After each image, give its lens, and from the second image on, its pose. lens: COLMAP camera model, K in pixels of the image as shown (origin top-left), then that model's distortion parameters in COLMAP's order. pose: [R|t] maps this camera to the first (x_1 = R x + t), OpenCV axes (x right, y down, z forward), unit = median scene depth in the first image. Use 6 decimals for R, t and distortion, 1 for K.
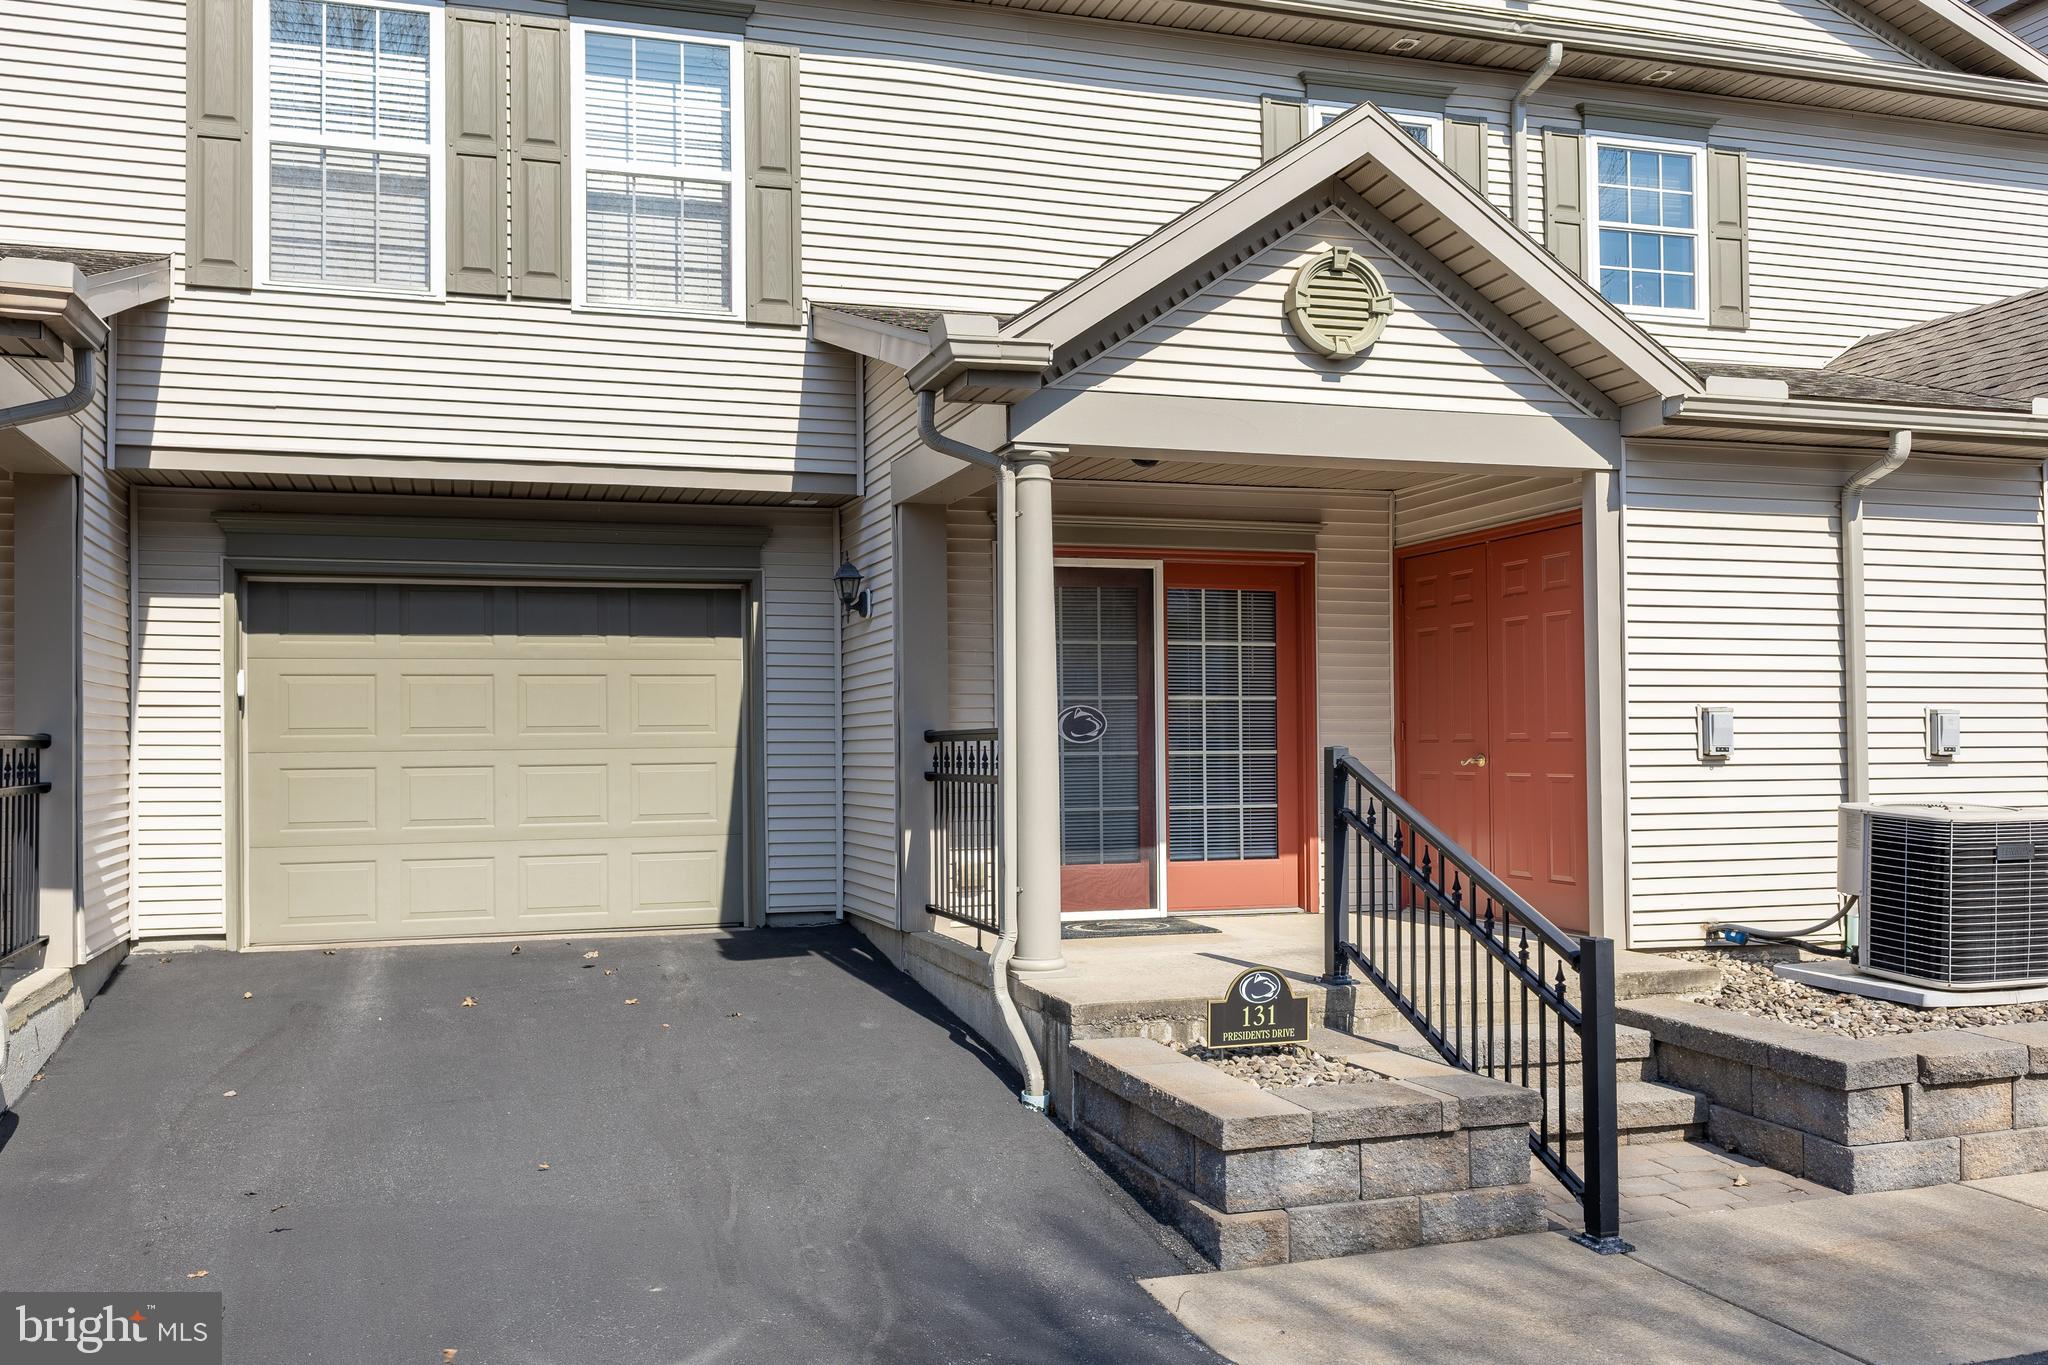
lens RADIAL K [[1705.8, 0, 1019.6], [0, 1705.8, 694.9], [0, 0, 1]] dist [0.018006, -0.023720]
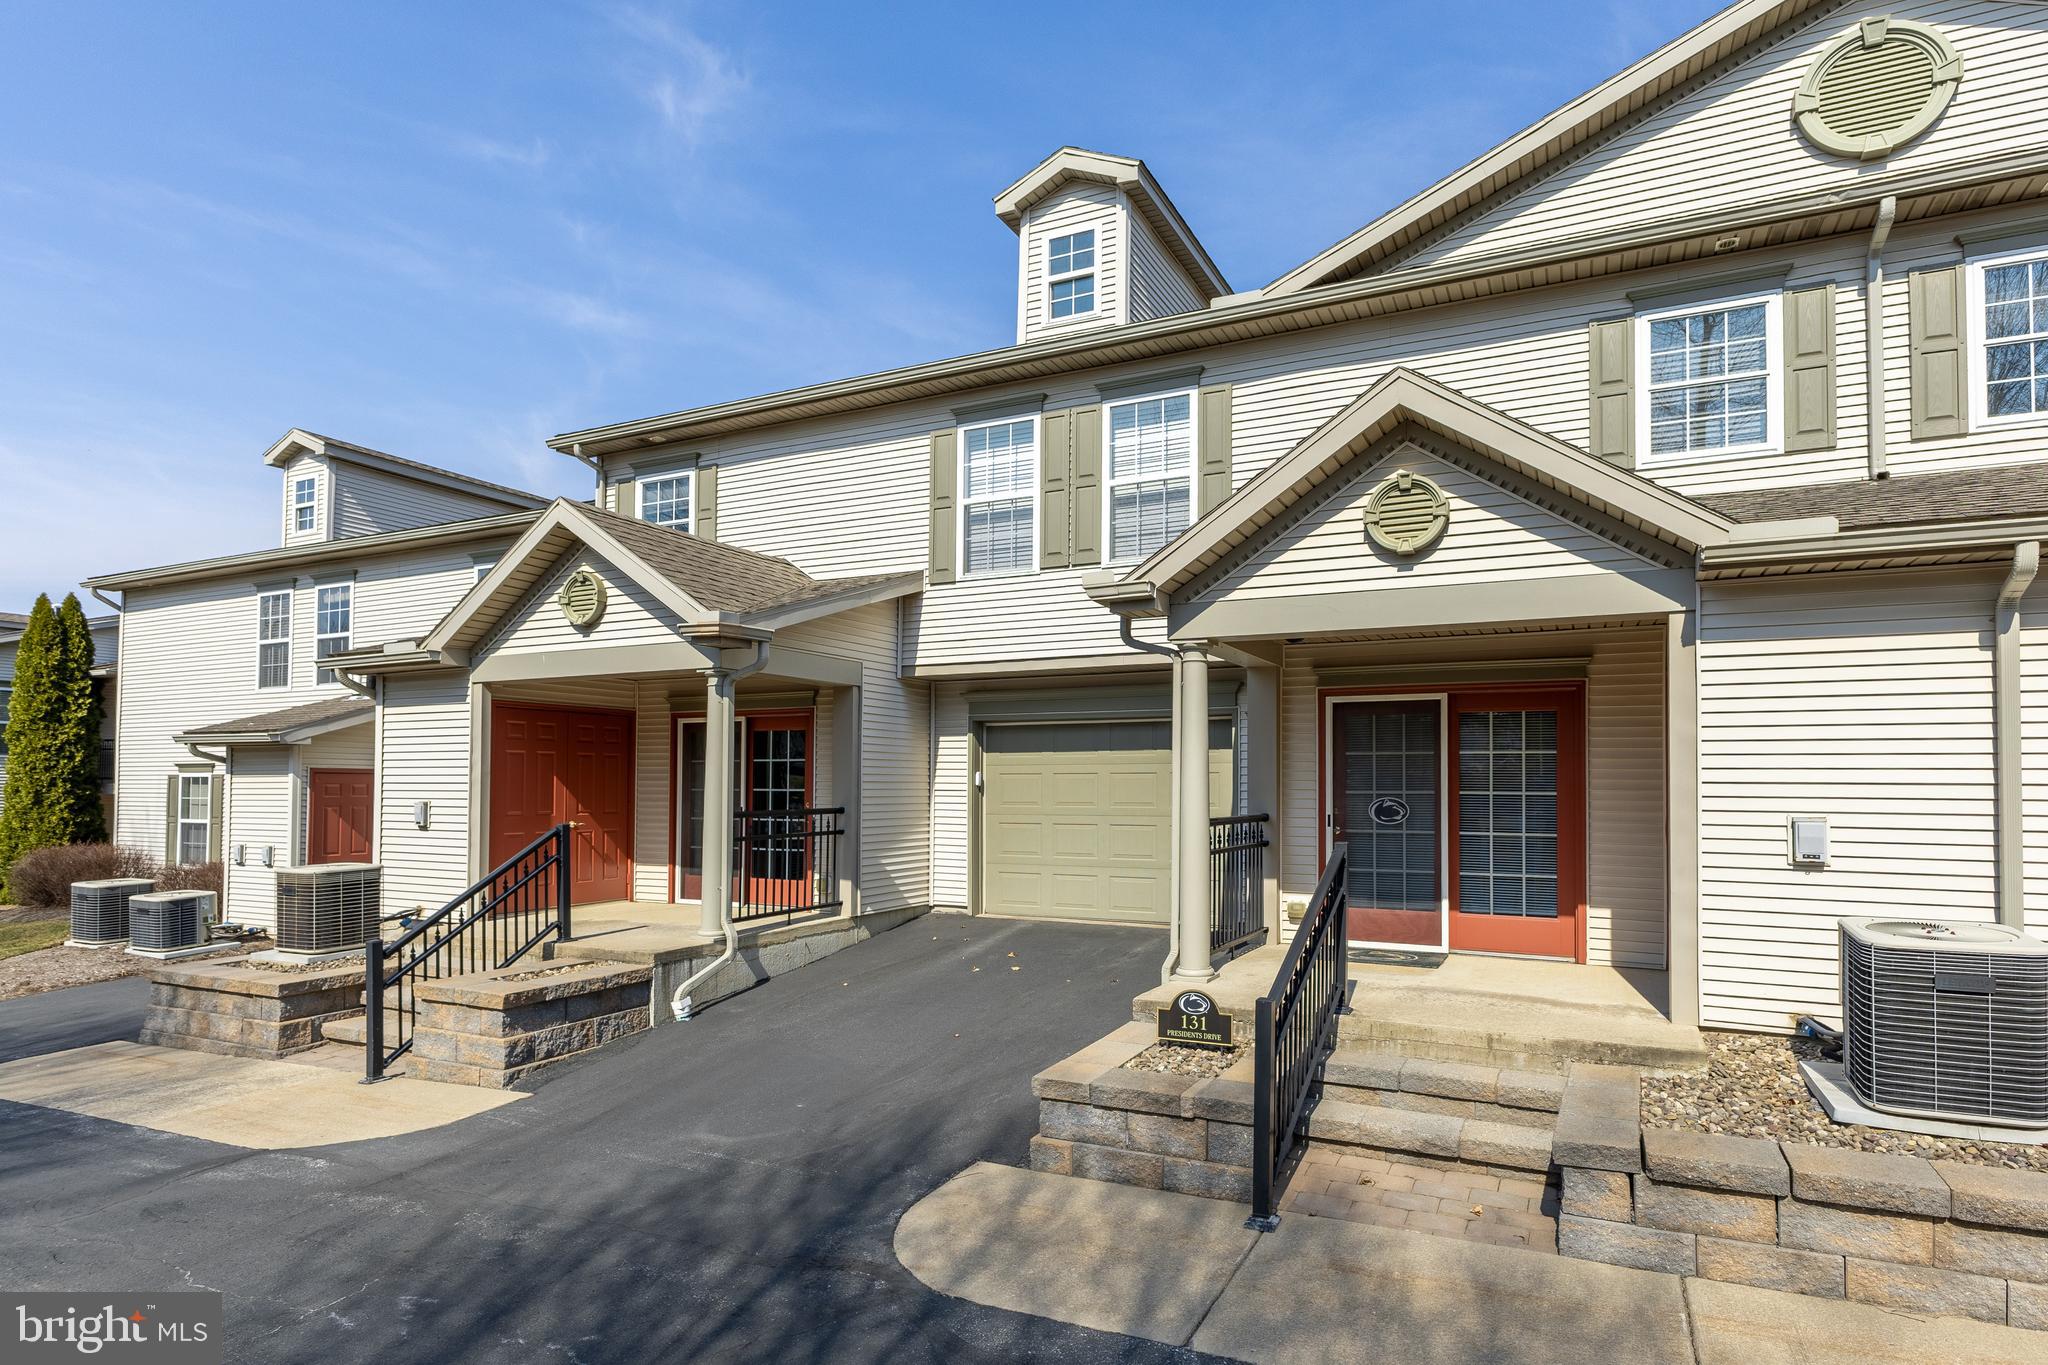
lens RADIAL K [[1094.8, 0, 1031.8], [0, 1094.8, 752.5], [0, 0, 1]] dist [0.002295, -0.002325]
pose [[0.726849, -0.009487, -0.686732, 0.530062], [0.007641, 0.999954, -0.005727, -0.034256], [0.686755, -0.001085, 0.726888, 0.152618]]
